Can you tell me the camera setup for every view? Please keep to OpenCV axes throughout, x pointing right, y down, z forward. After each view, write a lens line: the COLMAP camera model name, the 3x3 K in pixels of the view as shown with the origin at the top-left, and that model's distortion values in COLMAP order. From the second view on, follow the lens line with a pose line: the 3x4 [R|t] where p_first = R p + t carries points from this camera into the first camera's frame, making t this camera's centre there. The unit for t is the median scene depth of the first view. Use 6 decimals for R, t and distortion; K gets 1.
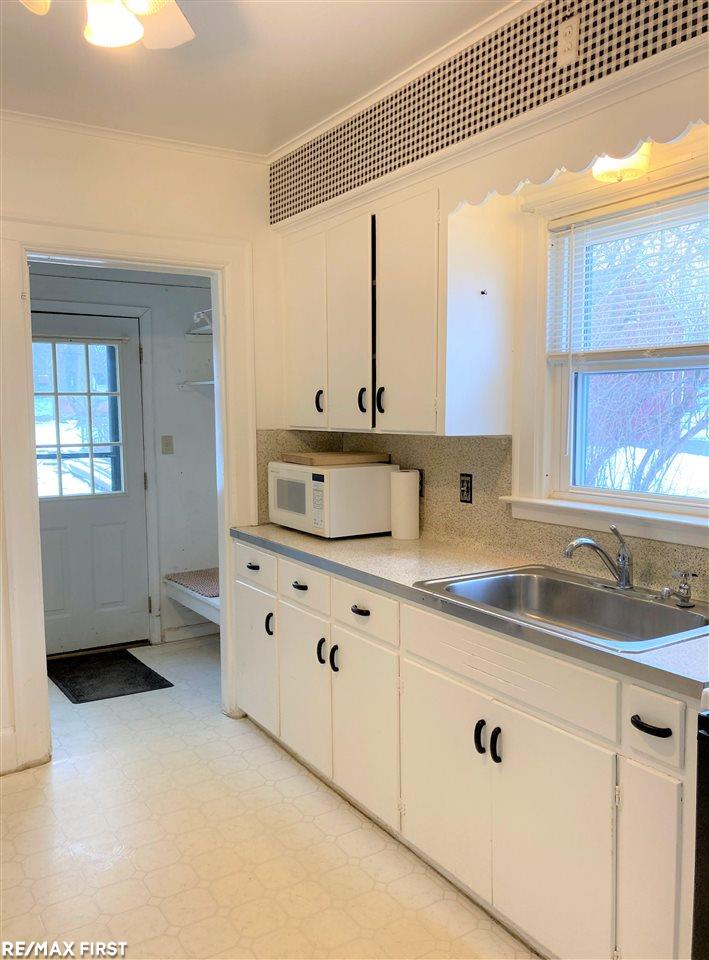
lens RADIAL K [[807.4, 0, 353.6], [0, 807.4, 480.5], [0, 0, 1]] dist [-0.007846, -0.013050]
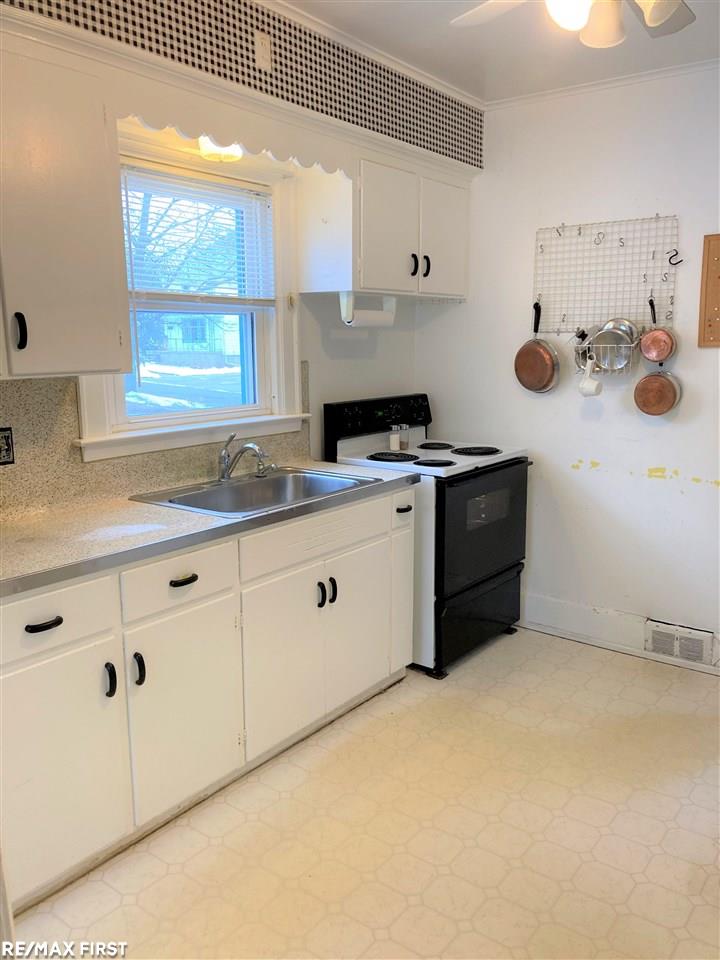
lens RADIAL K [[779.5, 0, 357.1], [0, 779.5, 479.3], [0, 0, 1]] dist [0.002675, 0.001762]
pose [[-0.379264, -0.152973, 0.912556, -4.298432], [0.096008, 0.974410, 0.203244, -0.503795], [-0.920294, 0.164695, -0.354872, 5.929465]]
